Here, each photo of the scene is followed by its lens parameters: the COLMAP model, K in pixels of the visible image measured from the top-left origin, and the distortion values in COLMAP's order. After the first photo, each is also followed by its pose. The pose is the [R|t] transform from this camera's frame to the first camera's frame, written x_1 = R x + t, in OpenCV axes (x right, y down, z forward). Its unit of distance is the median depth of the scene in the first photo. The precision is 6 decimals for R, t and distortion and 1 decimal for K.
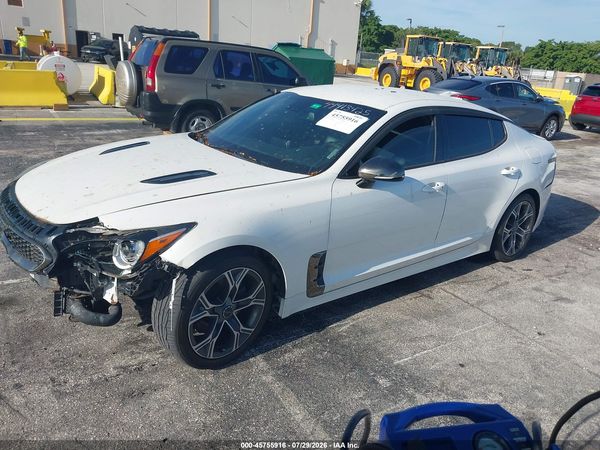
lens RADIAL K [[477.7, 0, 319.5], [0, 477.7, 224.0], [0, 0, 1]] dist [-0.008353, 0.005761]
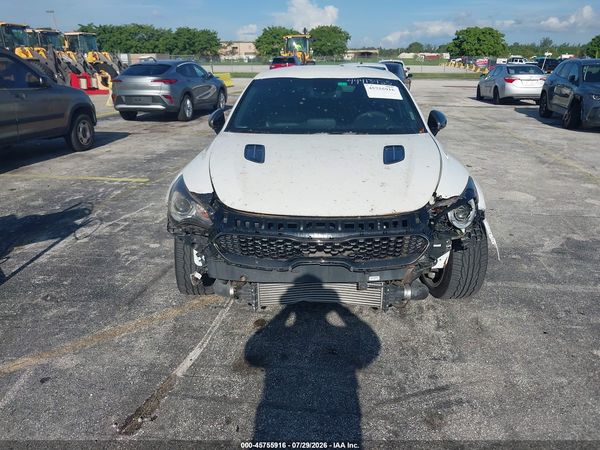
lens RADIAL K [[487.3, 0, 302.7], [0, 487.3, 213.9], [0, 0, 1]] dist [-0.002034, -0.002108]
pose [[0.655542, -0.302533, 0.691909, -0.991476], [0.300803, 0.945028, 0.128215, -0.137348], [-0.692663, 0.124078, 0.710508, 0.294942]]
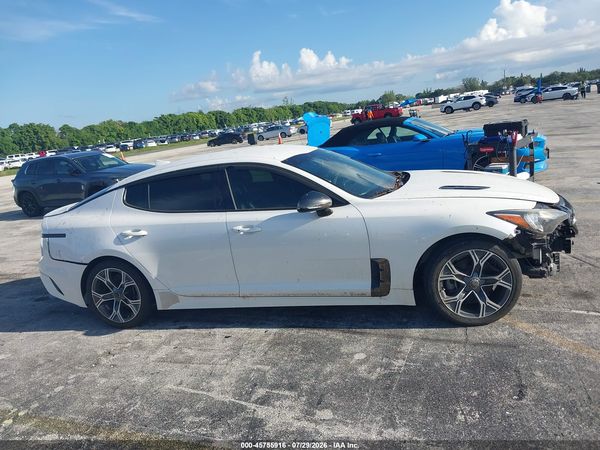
lens RADIAL K [[490.3, 0, 300.0], [0, 490.3, 225.0], [0, 0, 1]] dist [-0.008645, -0.008566]
pose [[-0.583566, -0.176576, 0.792636, -1.087870], [0.345888, 0.829058, 0.439345, -0.699601], [-0.734719, 0.530550, -0.422735, 1.740589]]
